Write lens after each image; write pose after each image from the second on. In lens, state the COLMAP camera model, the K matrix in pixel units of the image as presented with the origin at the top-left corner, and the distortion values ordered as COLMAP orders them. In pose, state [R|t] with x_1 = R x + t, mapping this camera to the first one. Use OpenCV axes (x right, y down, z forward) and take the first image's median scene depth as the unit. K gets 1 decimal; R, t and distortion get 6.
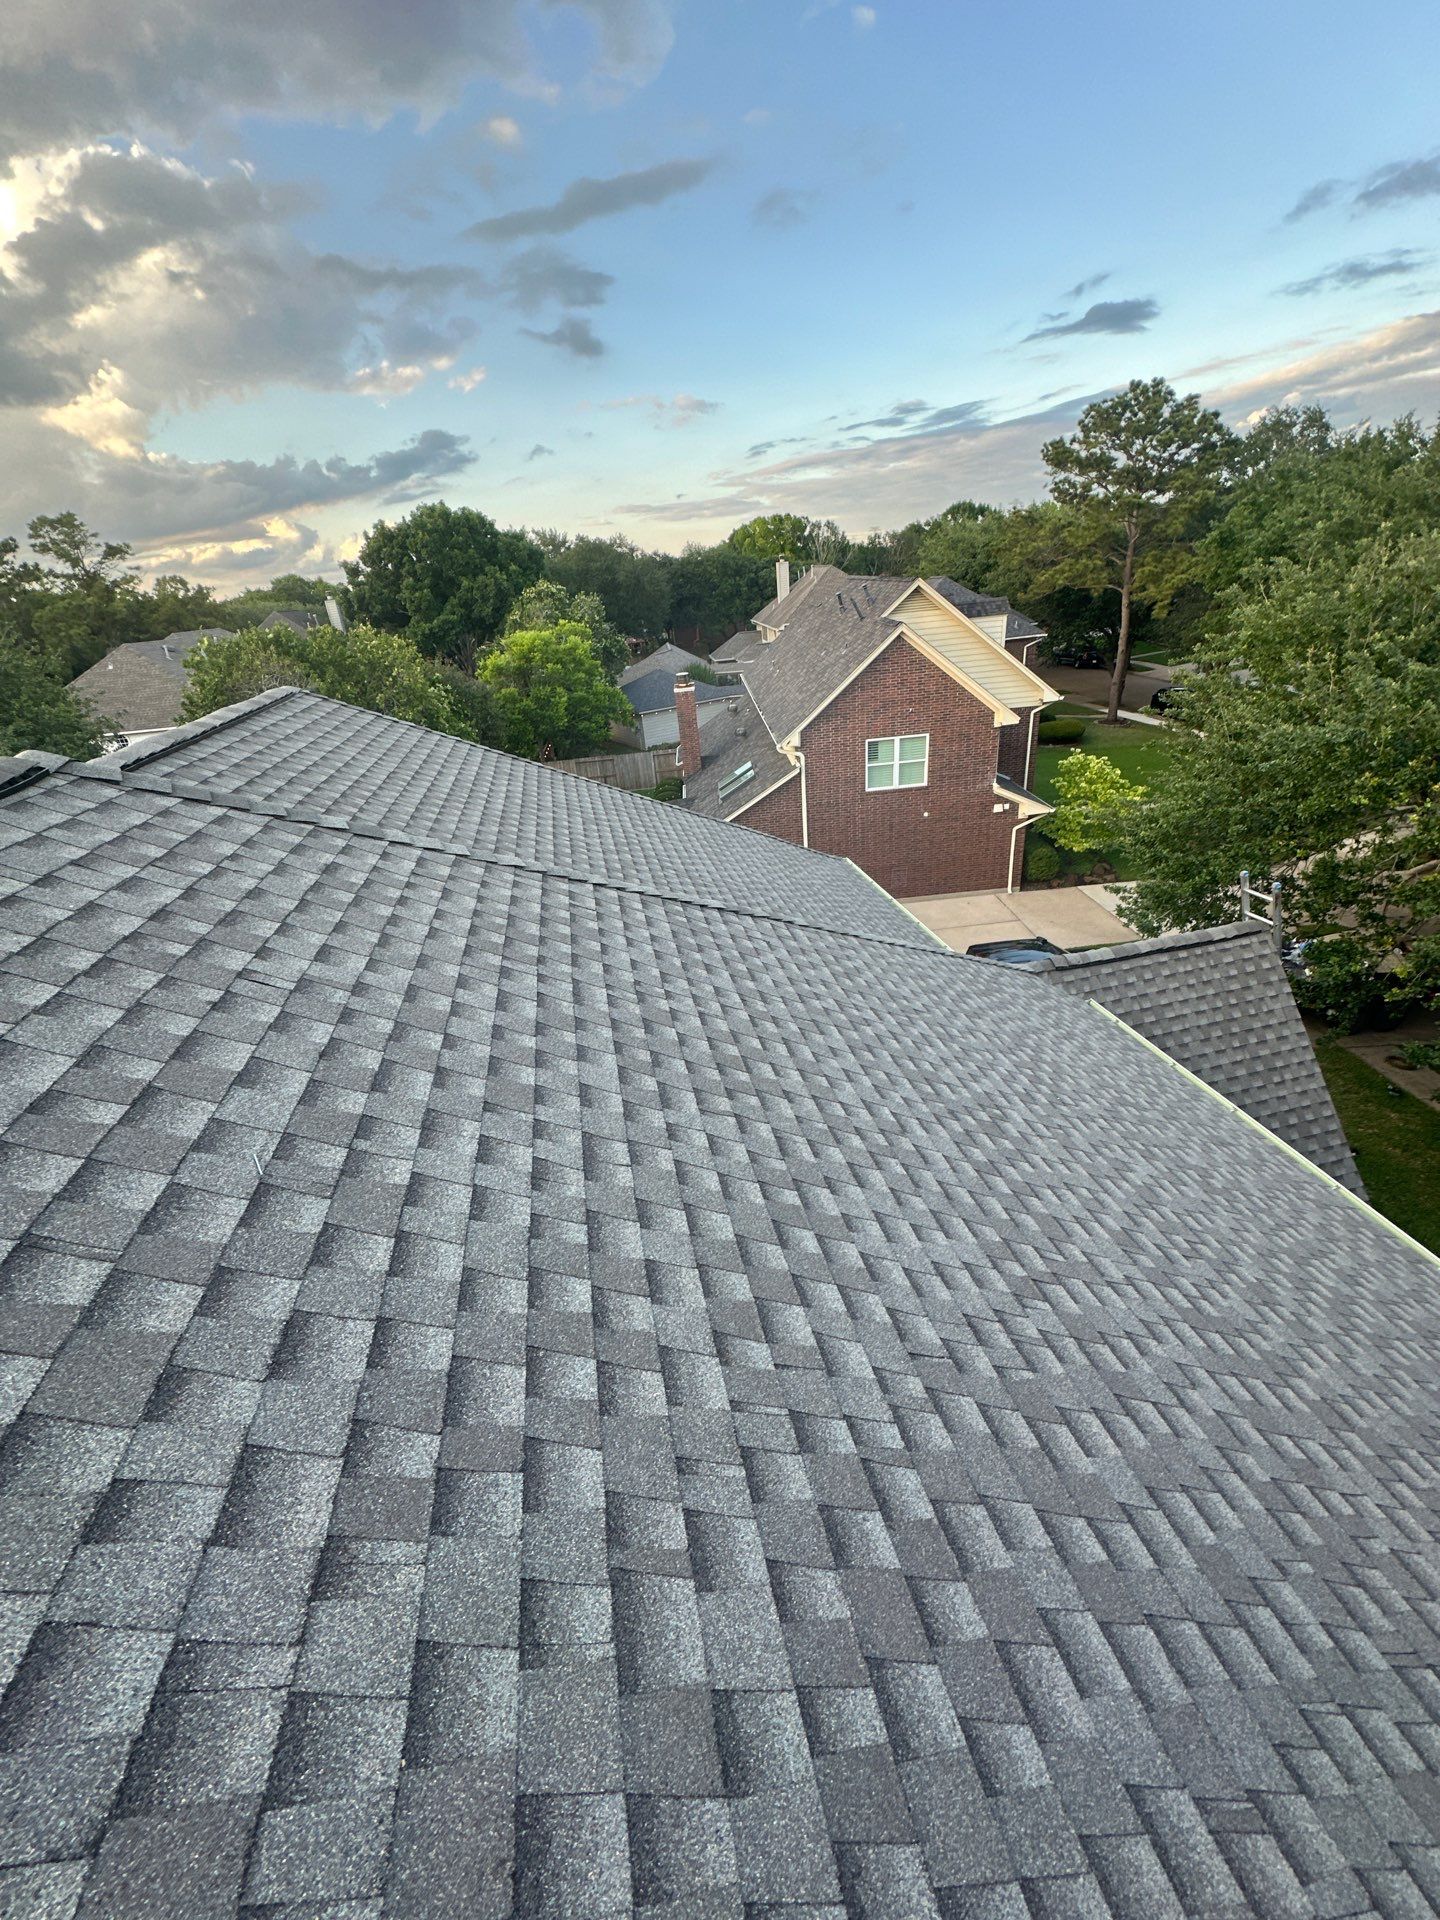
lens RADIAL K [[752.9, 0, 745.6], [0, 752.9, 959.3], [0, 0, 1]] dist [0.001573, 0.000841]
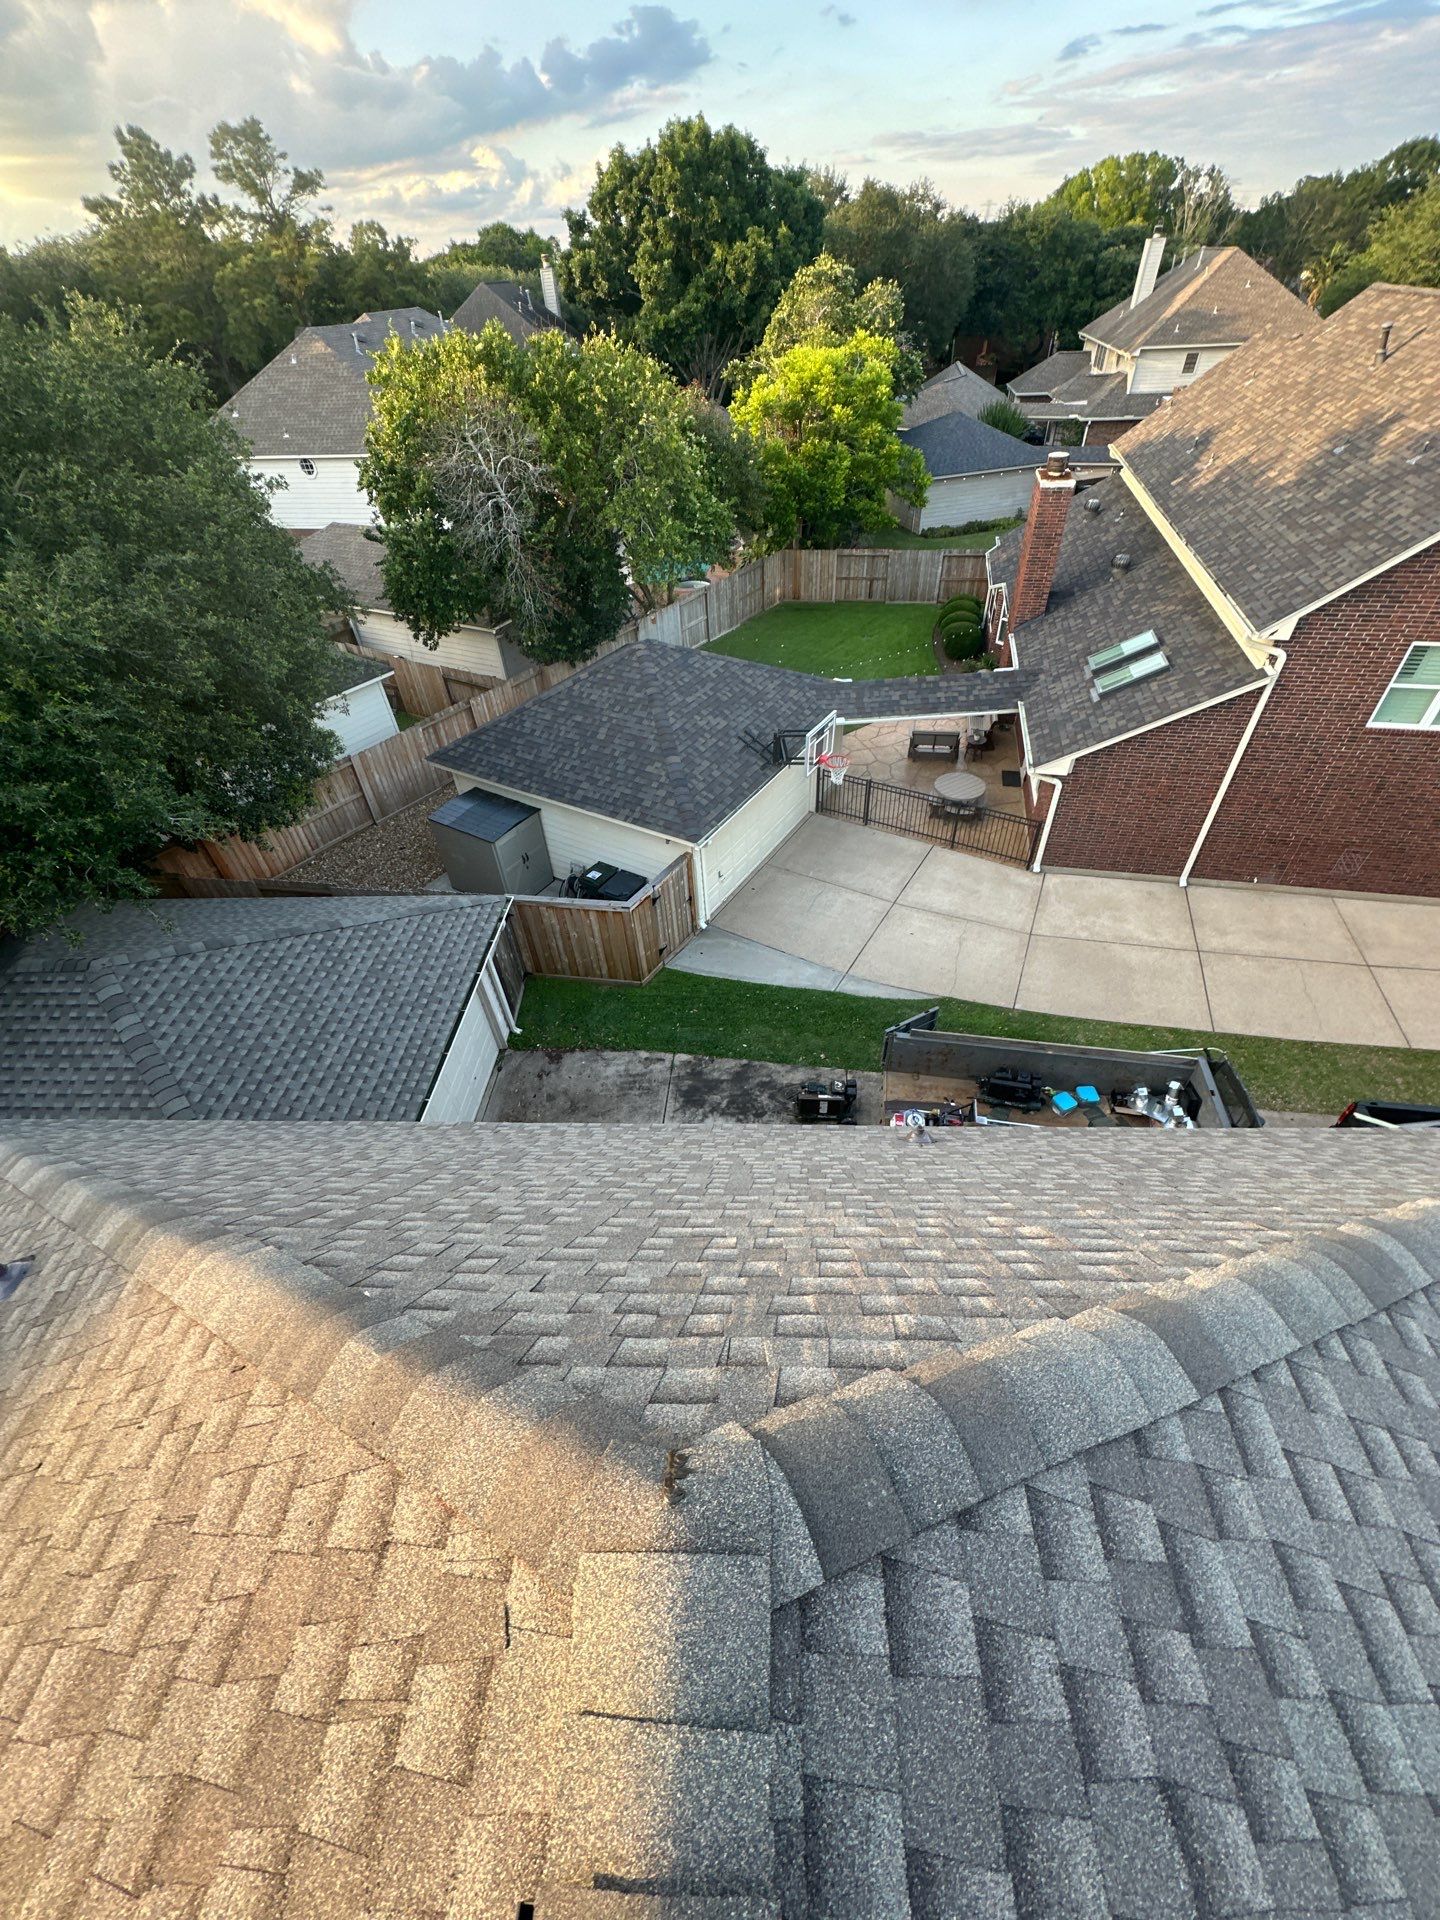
lens RADIAL K [[773.7, 0, 727.8], [0, 773.7, 948.7], [0, 0, 1]] dist [0.004453, -0.001229]
pose [[0.960178, 0.215823, -0.177421, -0.079712], [-0.161137, 0.946561, 0.279386, -0.066364], [0.228238, -0.239671, 0.943645, 0.119184]]
